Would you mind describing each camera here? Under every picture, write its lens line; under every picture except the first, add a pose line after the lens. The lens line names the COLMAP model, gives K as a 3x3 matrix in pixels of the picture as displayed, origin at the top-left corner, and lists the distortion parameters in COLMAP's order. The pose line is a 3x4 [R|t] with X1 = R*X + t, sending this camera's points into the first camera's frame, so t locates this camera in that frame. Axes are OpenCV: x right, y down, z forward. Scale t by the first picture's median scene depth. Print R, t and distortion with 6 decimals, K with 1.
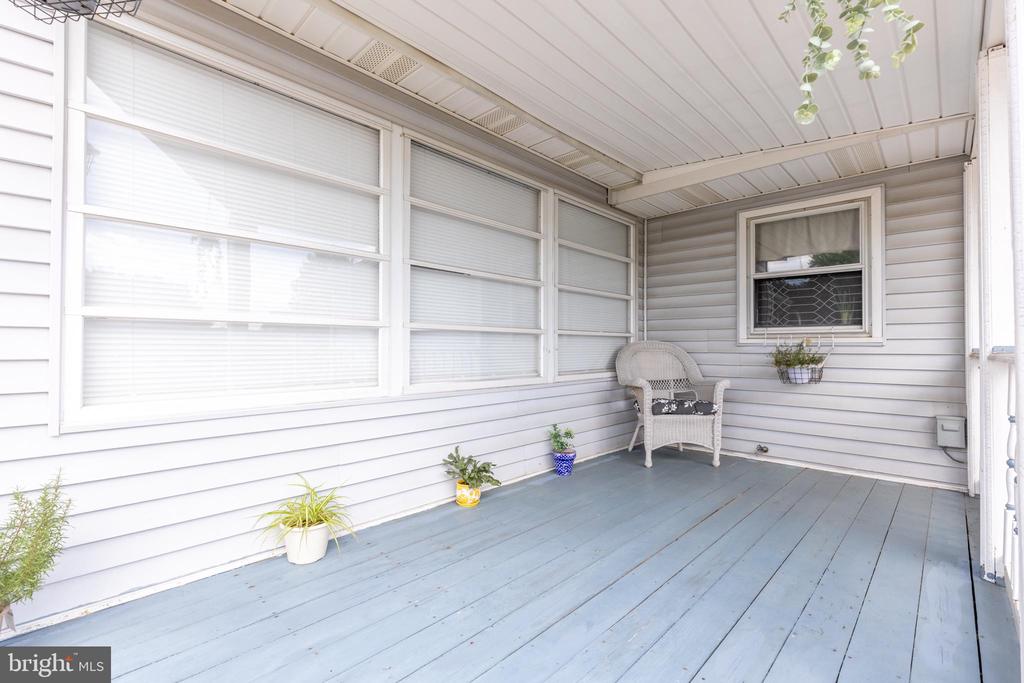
lens RADIAL K [[457.7, 0, 515.8], [0, 457.7, 336.0], [0, 0, 1]] dist [0.004842, 0.000916]
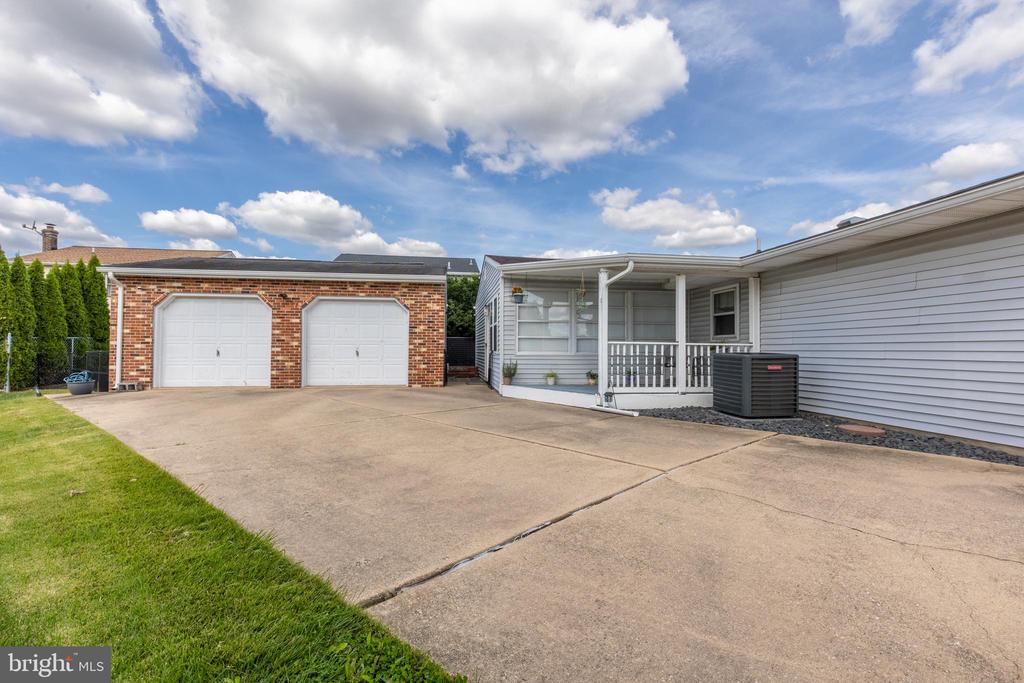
lens RADIAL K [[457.7, 0, 512.4], [0, 457.7, 342.2], [0, 0, 1]] dist [0.004842, 0.000916]
pose [[0.788099, -0.011299, -0.615445, 1.402911], [0.010593, 0.999932, -0.004792, 0.022562], [0.615457, -0.002743, 0.788166, -1.962338]]
